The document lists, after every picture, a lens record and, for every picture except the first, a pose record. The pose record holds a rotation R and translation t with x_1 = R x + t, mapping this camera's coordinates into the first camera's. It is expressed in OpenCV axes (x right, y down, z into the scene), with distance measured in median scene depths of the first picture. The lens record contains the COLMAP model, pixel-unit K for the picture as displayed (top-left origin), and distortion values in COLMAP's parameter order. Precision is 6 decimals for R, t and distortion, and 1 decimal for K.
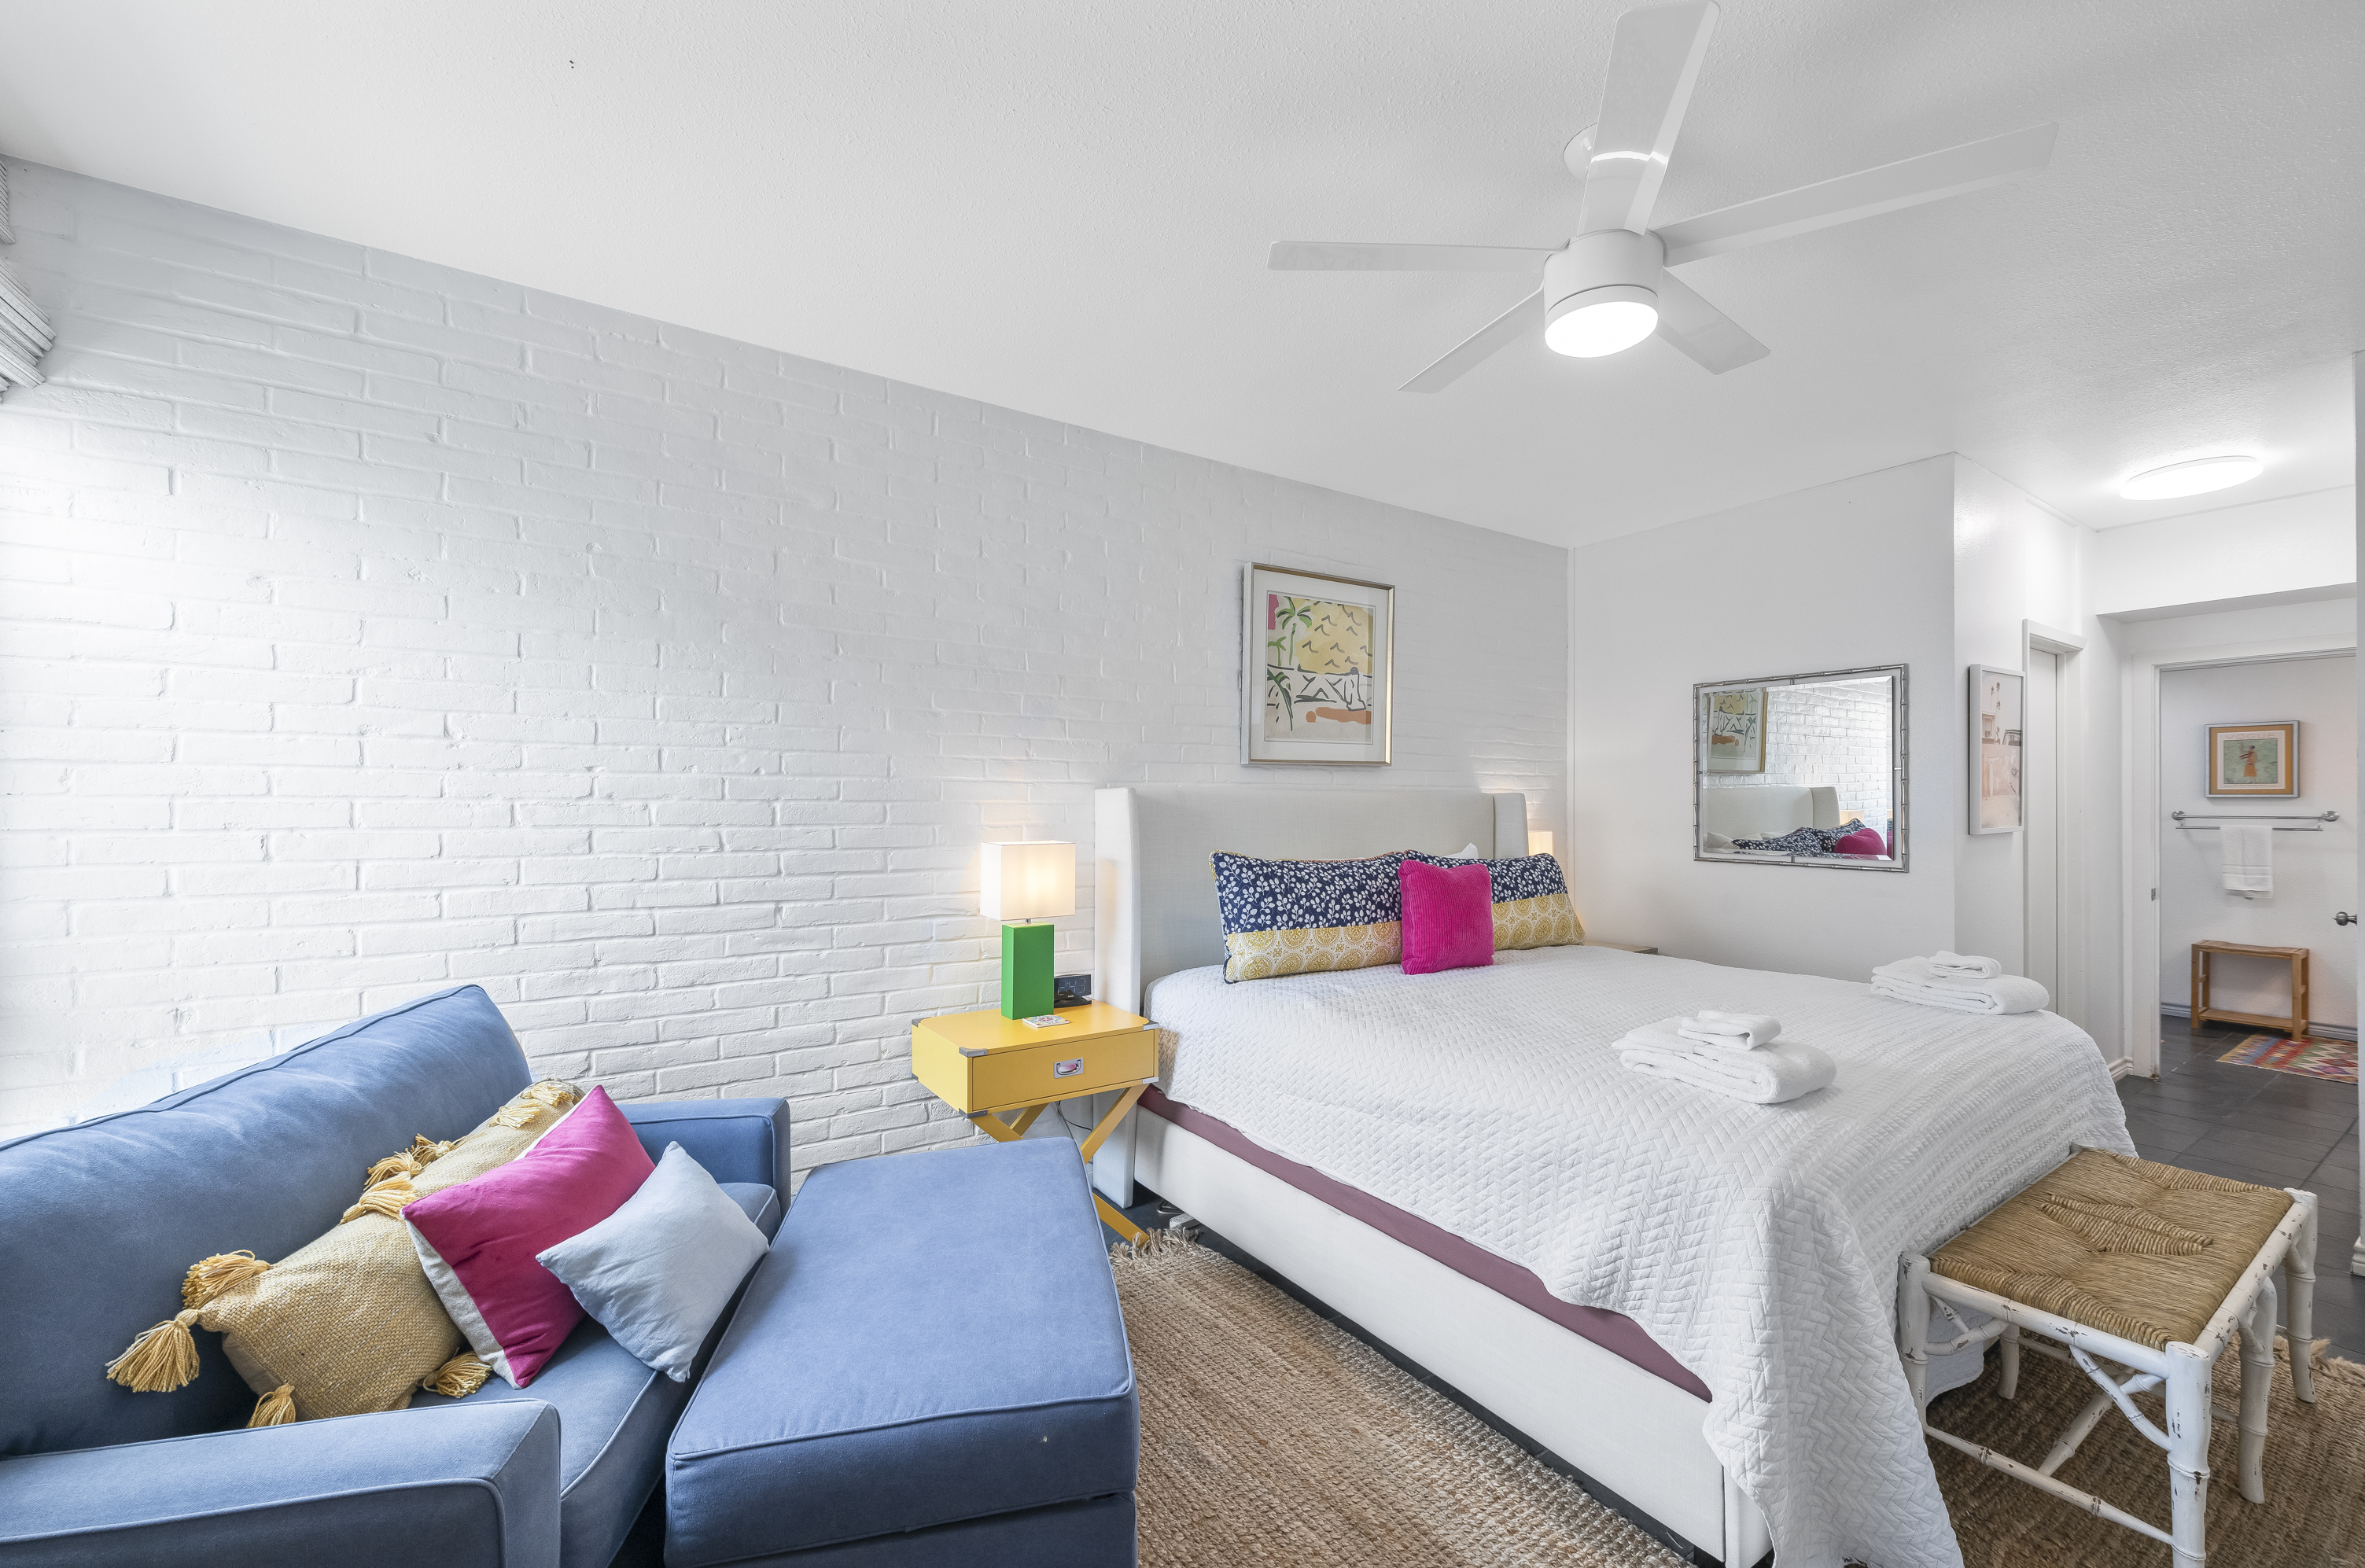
lens RADIAL K [[934.2, 0, 1169.5], [0, 934.2, 800.8], [0, 0, 1]] dist [-0.001266, 0.000058]
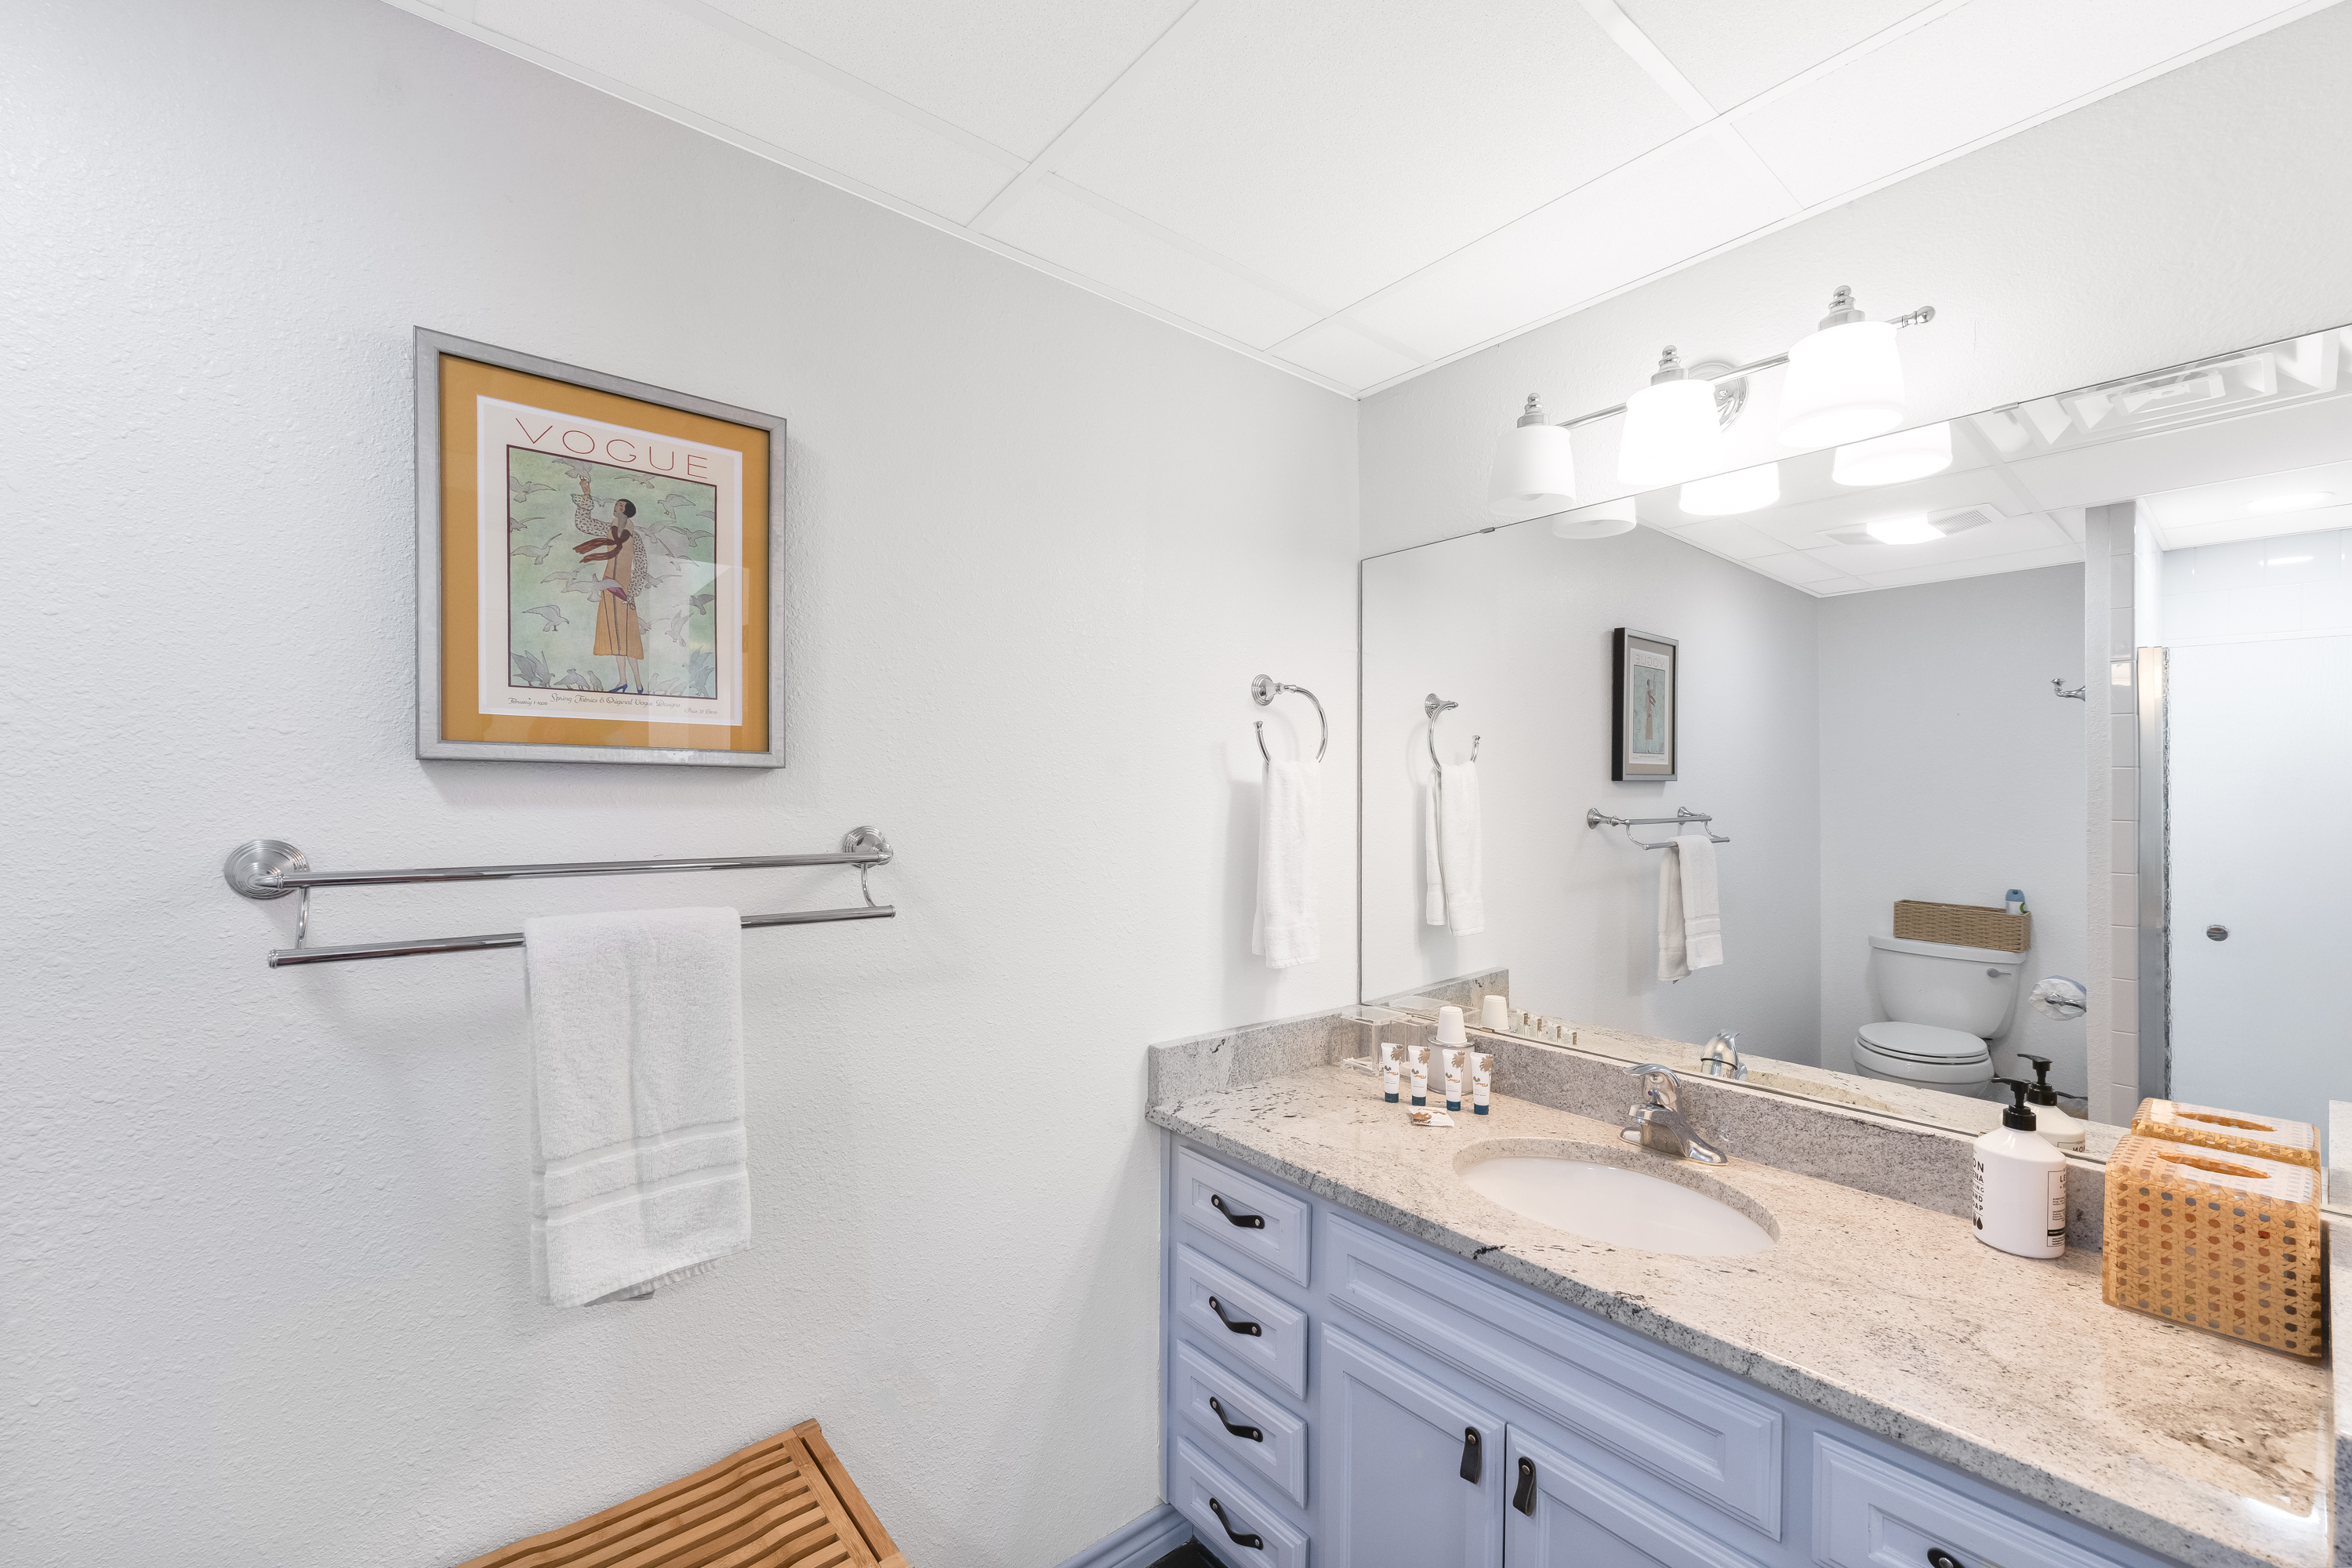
lens RADIAL K [[921.3, 0, 1170.5], [0, 921.3, 806.0], [0, 0, 1]] dist [0.002535, -0.000006]
pose [[-0.123852, -0.007454, 0.992273, 0.938242], [0.006277, 0.999946, 0.008295, 0.004323], [-0.992281, 0.007256, -0.123799, 0.896331]]
